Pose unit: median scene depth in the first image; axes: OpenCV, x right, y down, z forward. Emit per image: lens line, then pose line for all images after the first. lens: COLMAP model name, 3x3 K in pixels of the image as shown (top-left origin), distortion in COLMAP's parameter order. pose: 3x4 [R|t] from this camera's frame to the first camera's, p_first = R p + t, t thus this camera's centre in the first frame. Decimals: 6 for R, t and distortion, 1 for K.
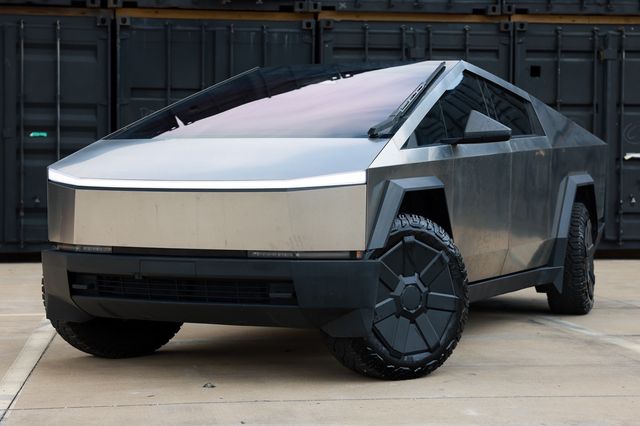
lens RADIAL K [[1265.2, 0, 321.4], [0, 1265.2, 206.8], [0, 0, 1]] dist [0.213125, 0.063174]
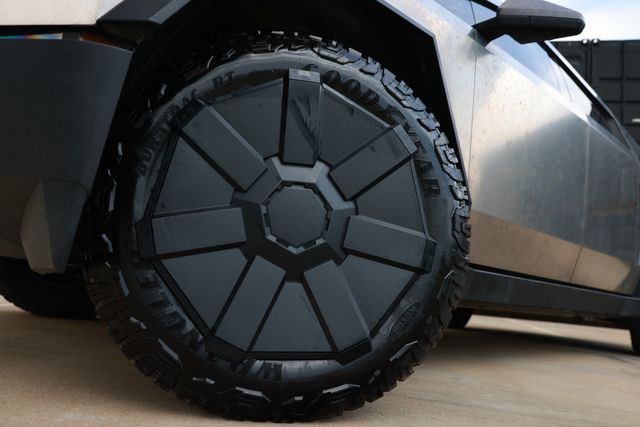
lens RADIAL K [[521.8, 0, 320.0], [0, 521.8, 213.5], [0, 0, 1]] dist [-0.094776, 0.001434]
pose [[0.933767, 0.036940, -0.355971, 0.134135], [-0.099380, 0.982304, -0.158755, 0.094581], [0.343807, 0.183616, 0.920914, 0.833401]]
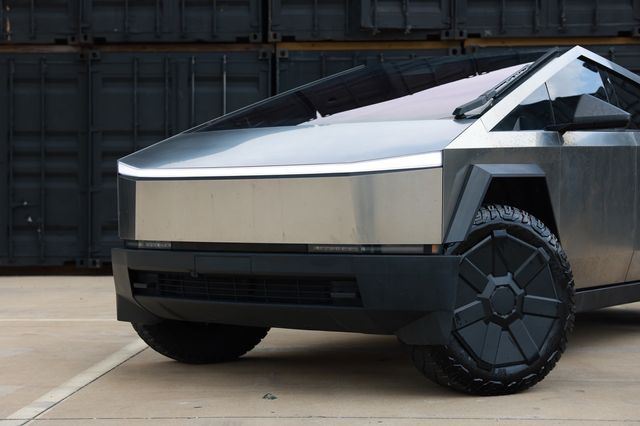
lens RADIAL K [[1087.0, 0, 320.0], [0, 1087.0, 213.0], [0, 0, 1]] dist [0.180805, -0.011337]
pose [[0.986864, -0.005090, -0.161474, 0.066994], [0.001530, 0.999753, -0.022163, 0.027348], [0.161546, 0.021625, 0.986628, 0.234177]]
